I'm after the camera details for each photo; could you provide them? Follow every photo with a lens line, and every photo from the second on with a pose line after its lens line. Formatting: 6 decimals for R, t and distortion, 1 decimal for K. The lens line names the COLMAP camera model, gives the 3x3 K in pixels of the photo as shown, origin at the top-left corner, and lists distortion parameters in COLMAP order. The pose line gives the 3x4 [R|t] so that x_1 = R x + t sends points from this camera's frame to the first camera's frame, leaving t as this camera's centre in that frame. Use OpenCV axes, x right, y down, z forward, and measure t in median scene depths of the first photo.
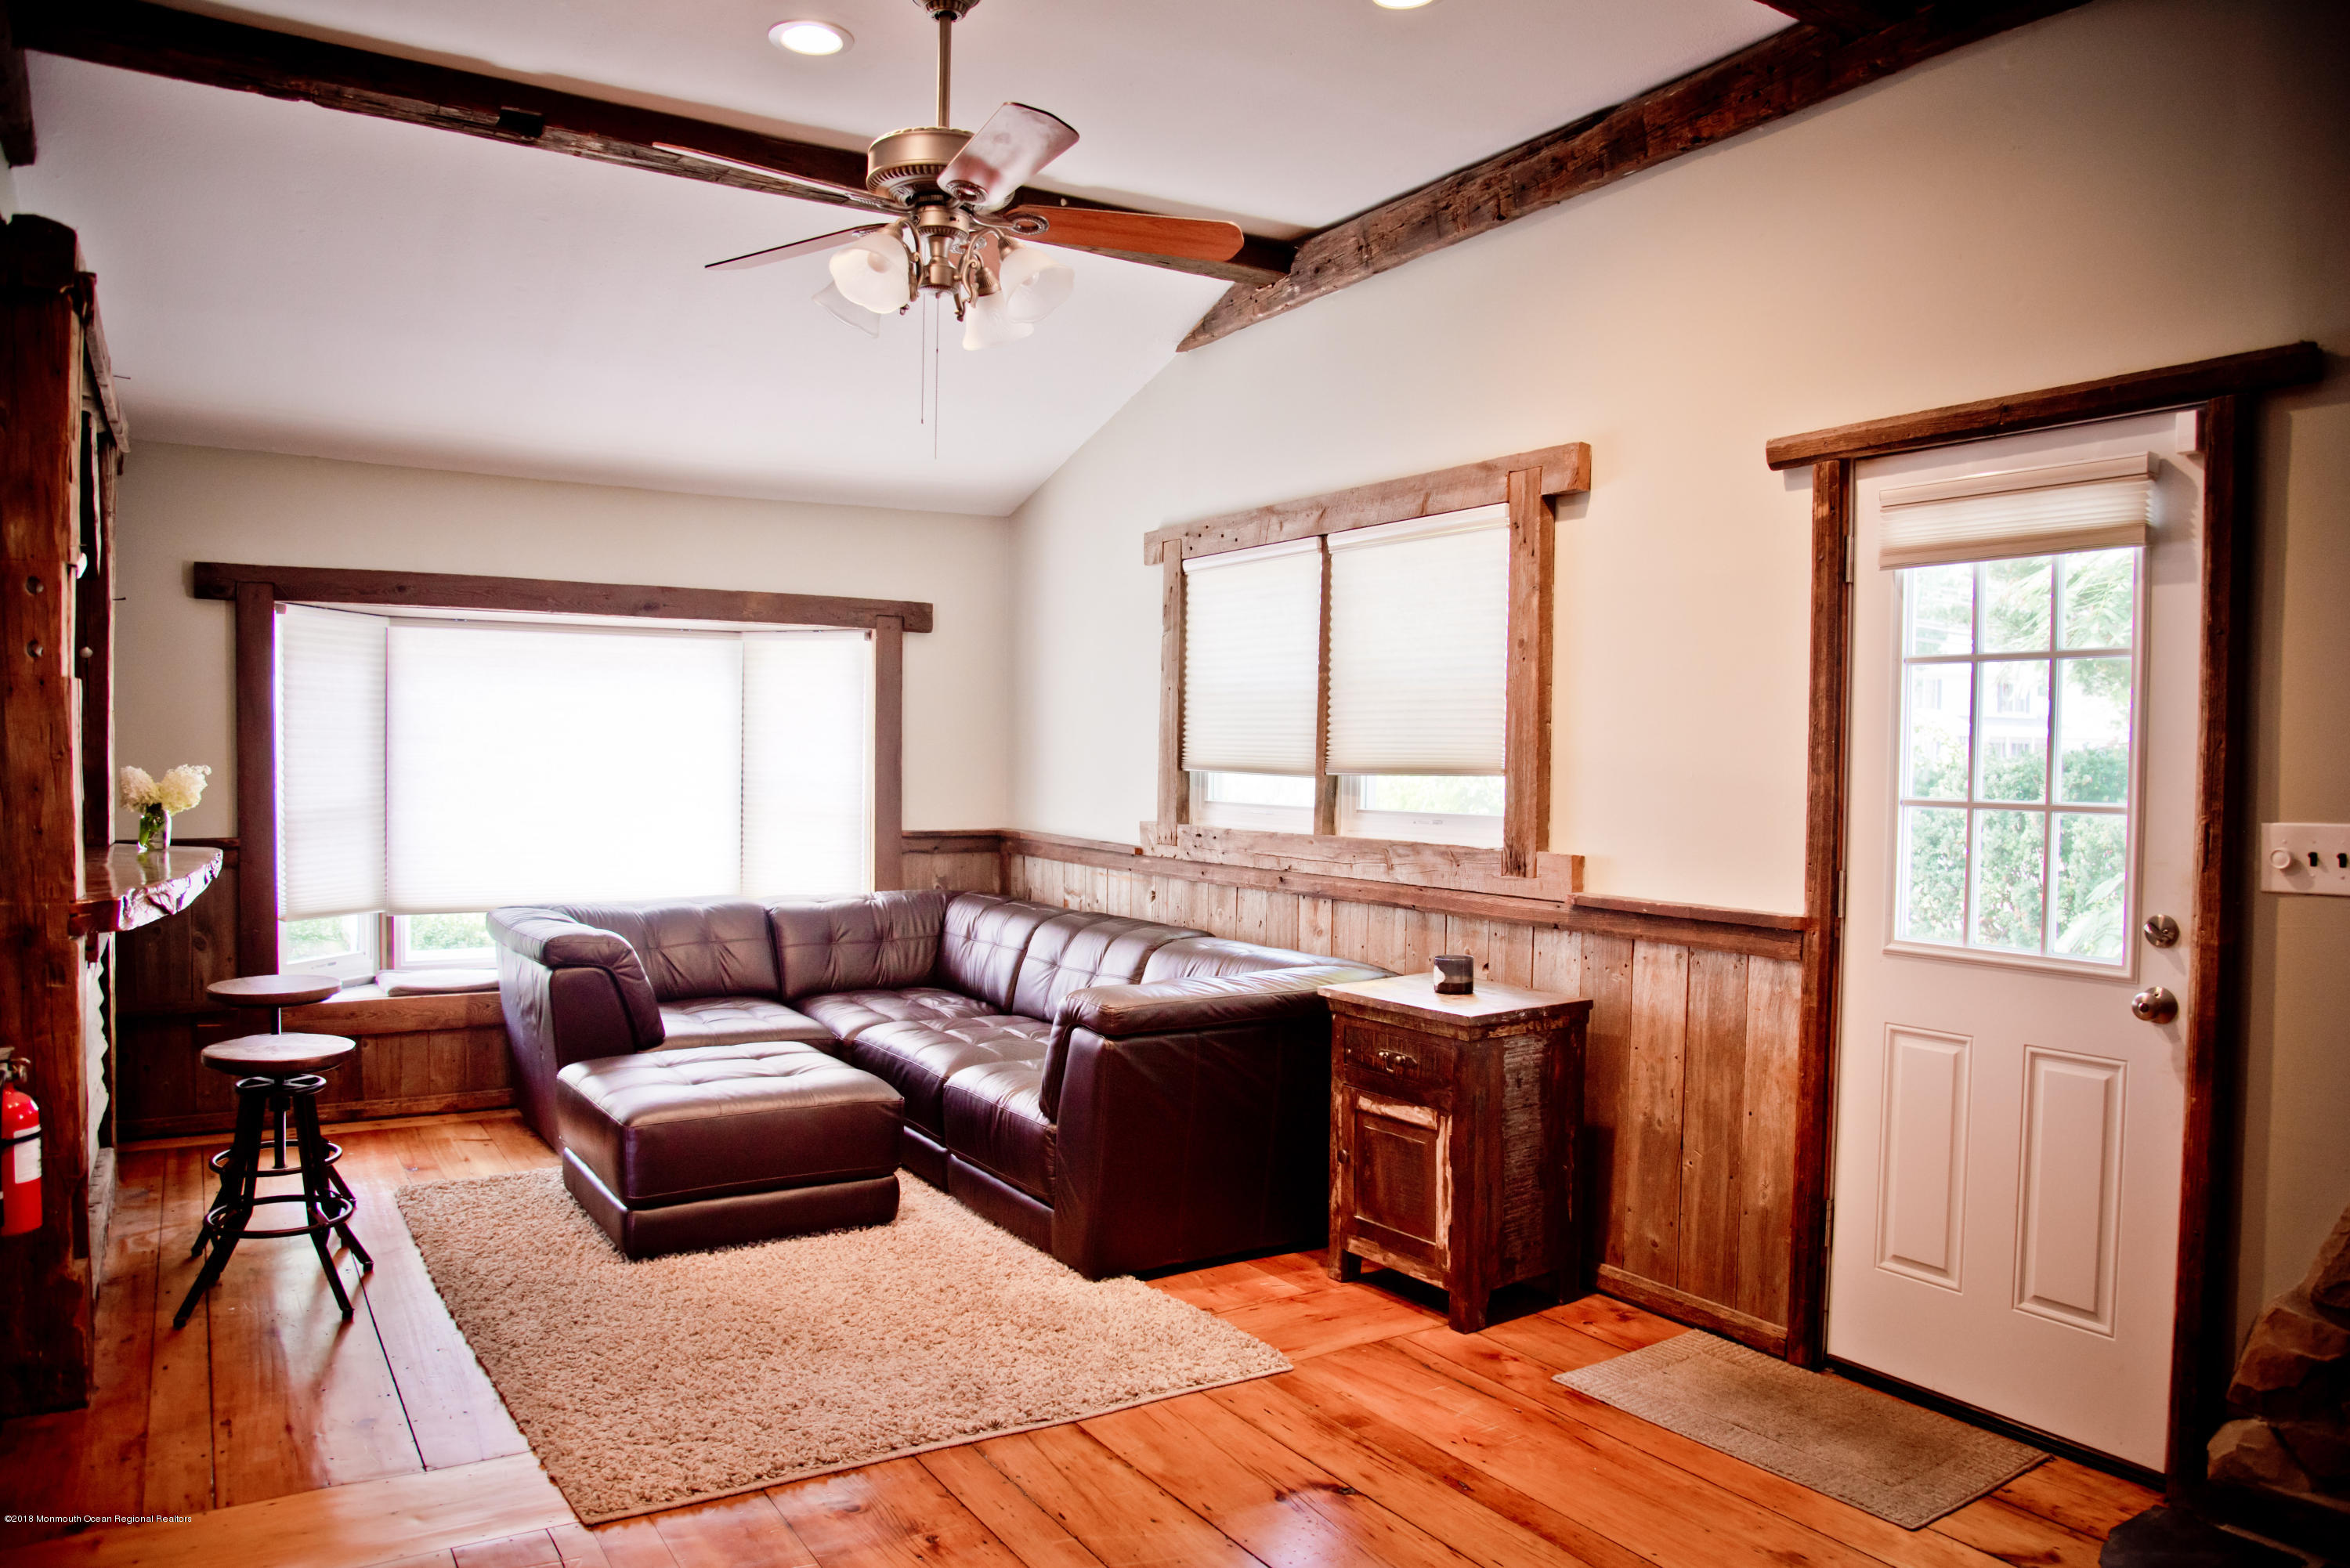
lens RADIAL K [[1610.1, 0, 1166.4], [0, 1610.1, 799.1], [0, 0, 1]] dist [-0.086601, 0.027724]
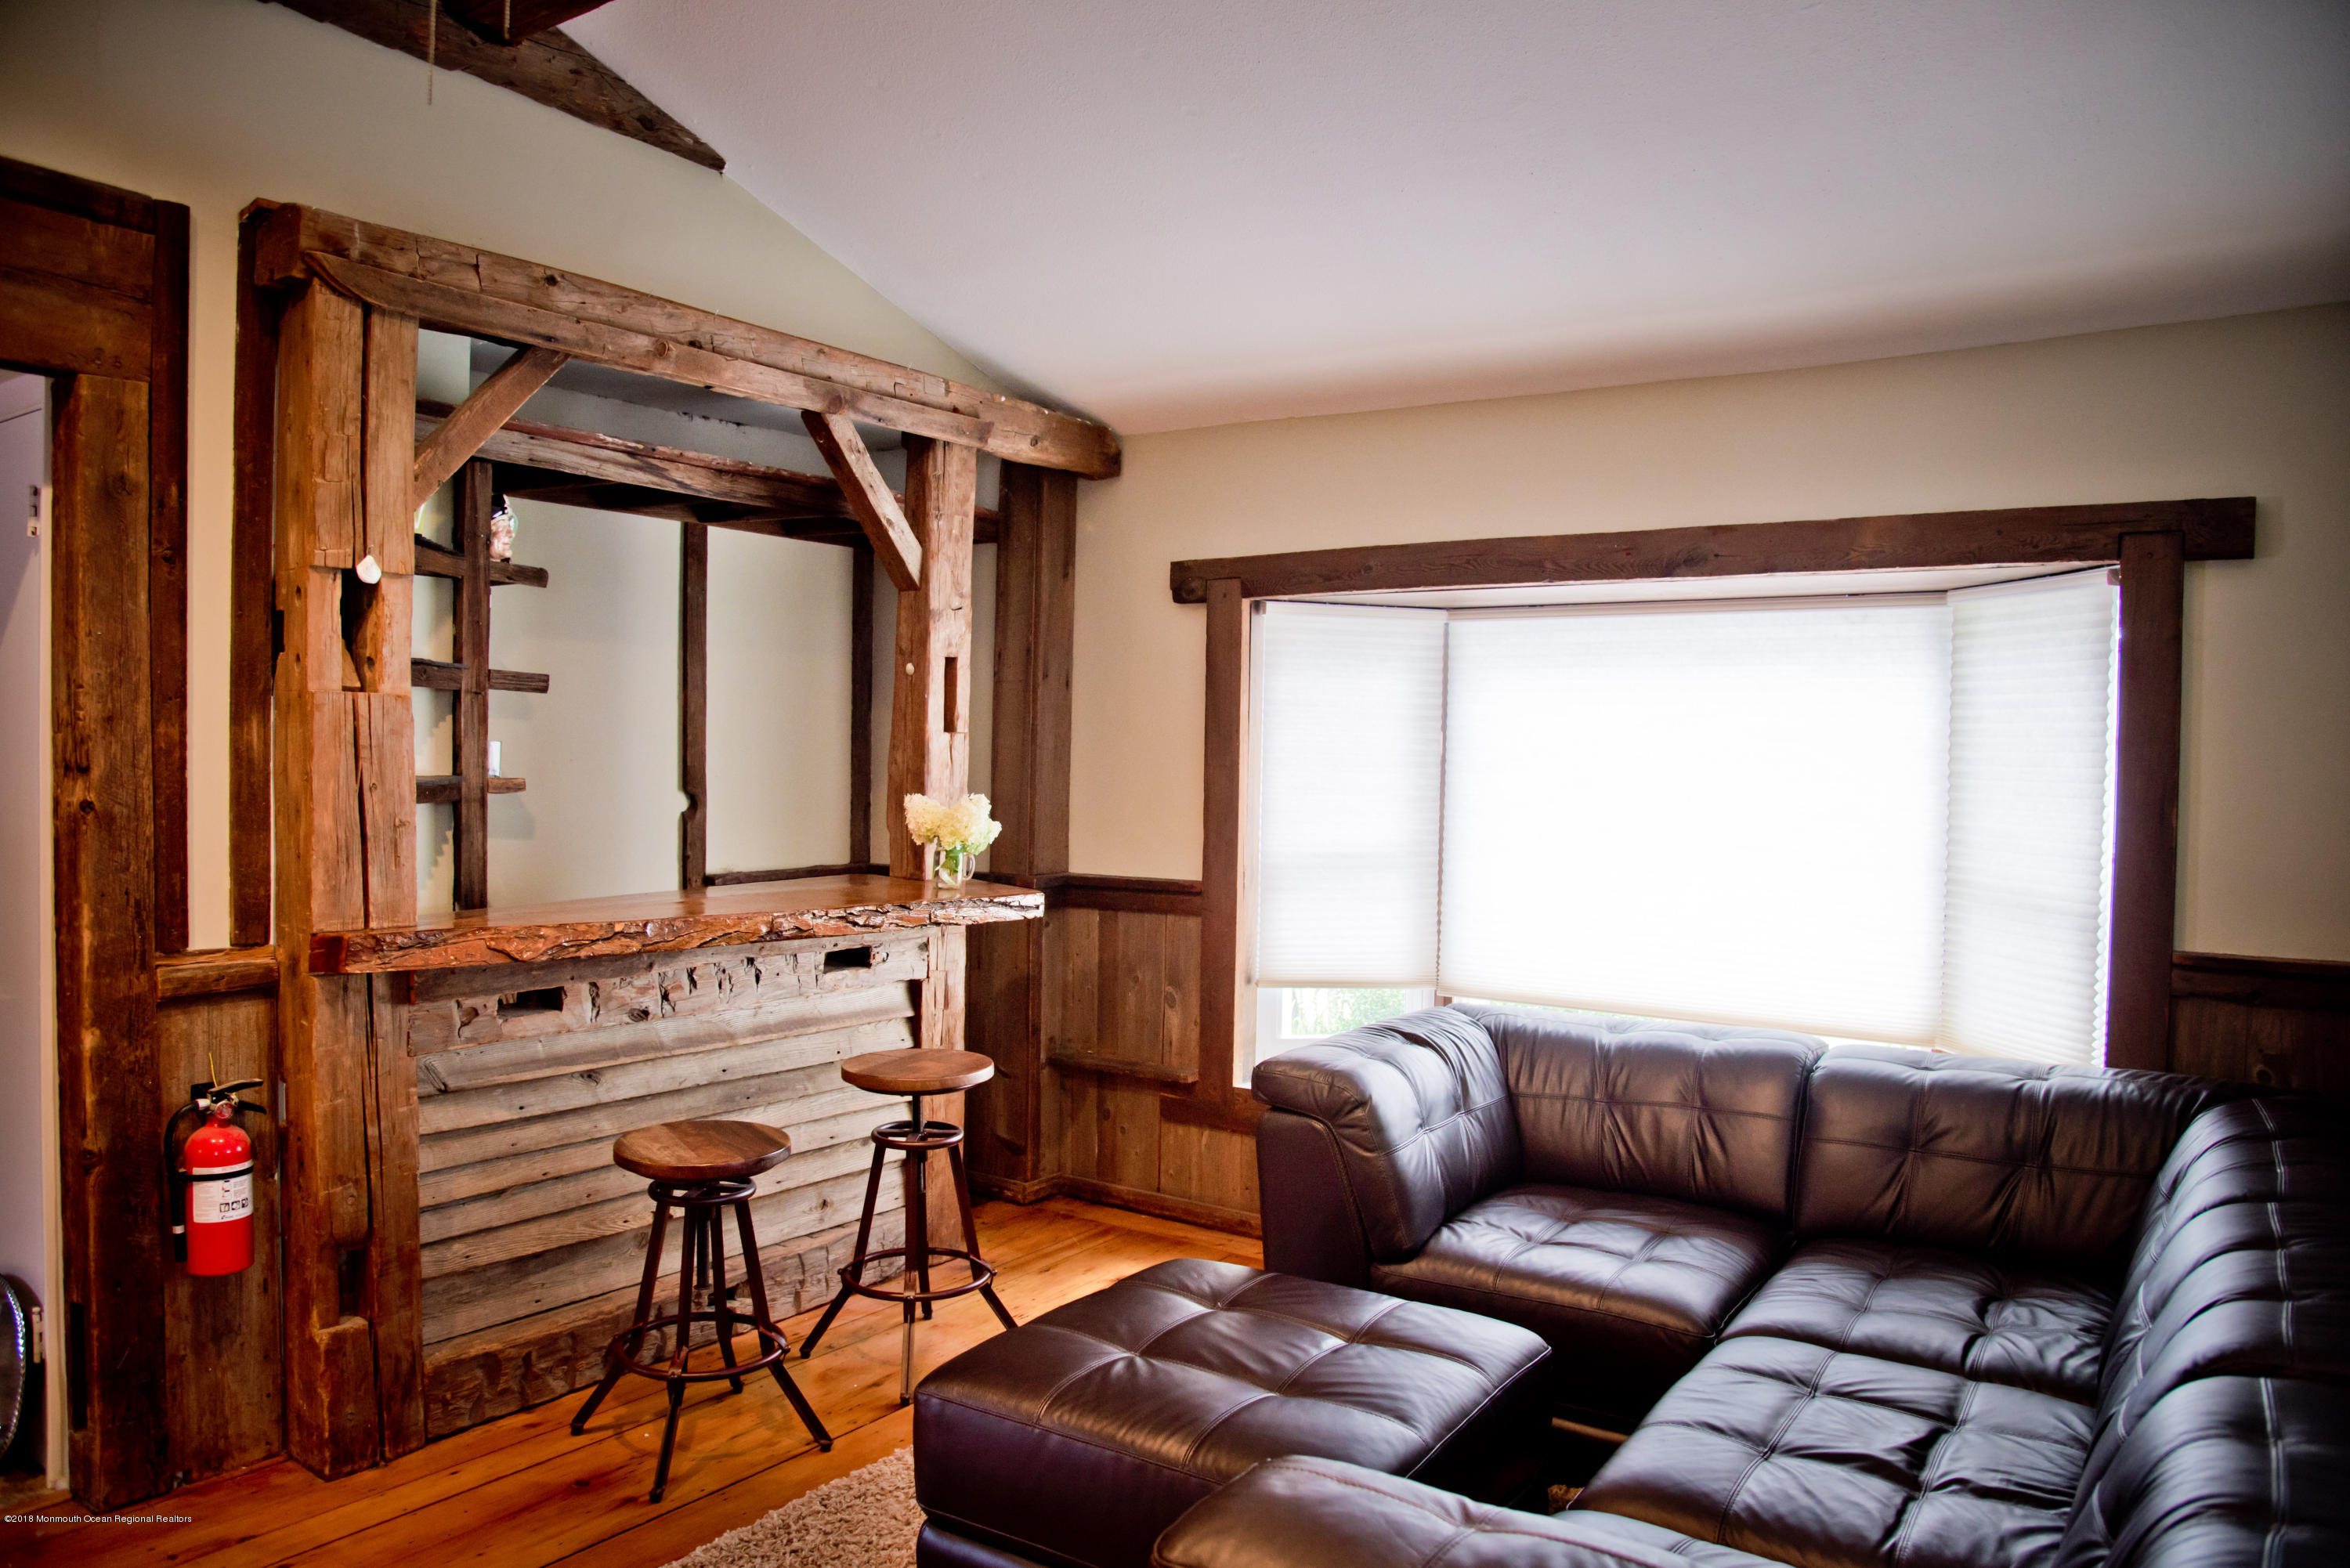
lens RADIAL K [[1610.1, 0, 1176.2], [0, 1610.1, 782.5], [0, 0, 1]] dist [-0.086601, 0.027724]
pose [[0.399610, 0.006428, -0.916663, 0.177795], [-0.044257, 0.998945, -0.012289, -0.015369], [0.915616, 0.045479, 0.399473, 0.566516]]
